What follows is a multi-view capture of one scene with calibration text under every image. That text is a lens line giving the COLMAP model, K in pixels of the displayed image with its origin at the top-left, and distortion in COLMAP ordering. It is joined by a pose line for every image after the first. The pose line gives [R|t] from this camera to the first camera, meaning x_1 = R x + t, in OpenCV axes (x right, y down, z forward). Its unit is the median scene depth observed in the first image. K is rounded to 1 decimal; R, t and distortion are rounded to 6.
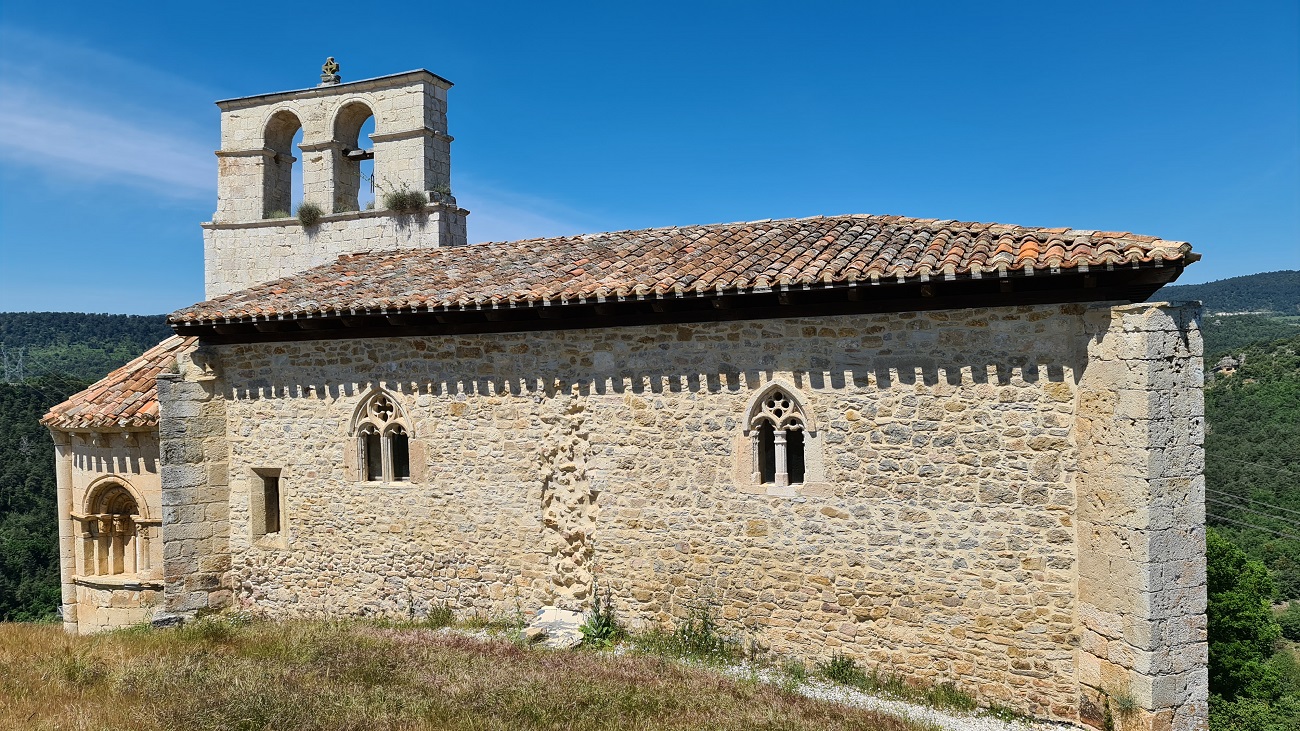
lens RADIAL K [[981.5, 0, 649.6], [0, 981.5, 375.2], [0, 0, 1]] dist [0.103843, -0.083076]
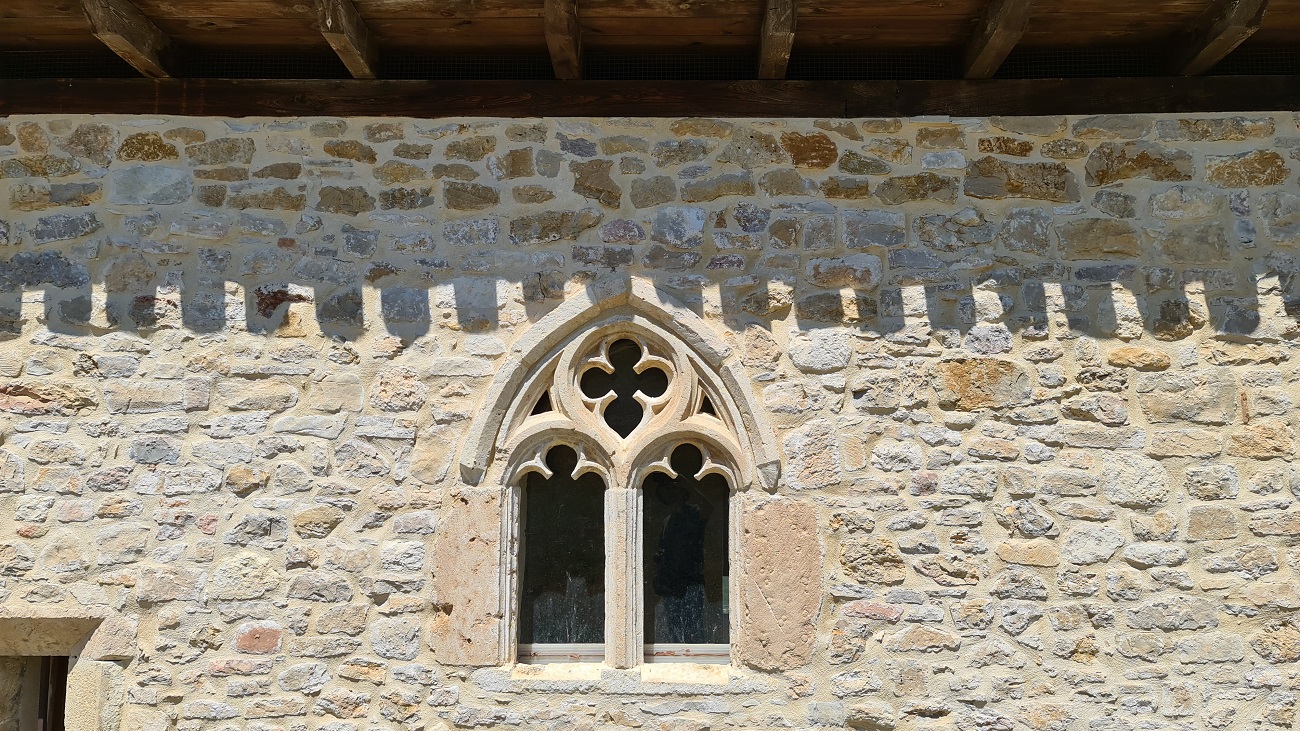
lens RADIAL K [[981.5, 0, 649.6], [0, 981.5, 375.2], [0, 0, 1]] dist [0.103843, -0.083076]
pose [[0.921382, 0.080013, 0.380333, -0.361530], [-0.025380, 0.988877, -0.146552, 0.070611], [-0.387829, 0.125378, 0.913164, 0.750448]]
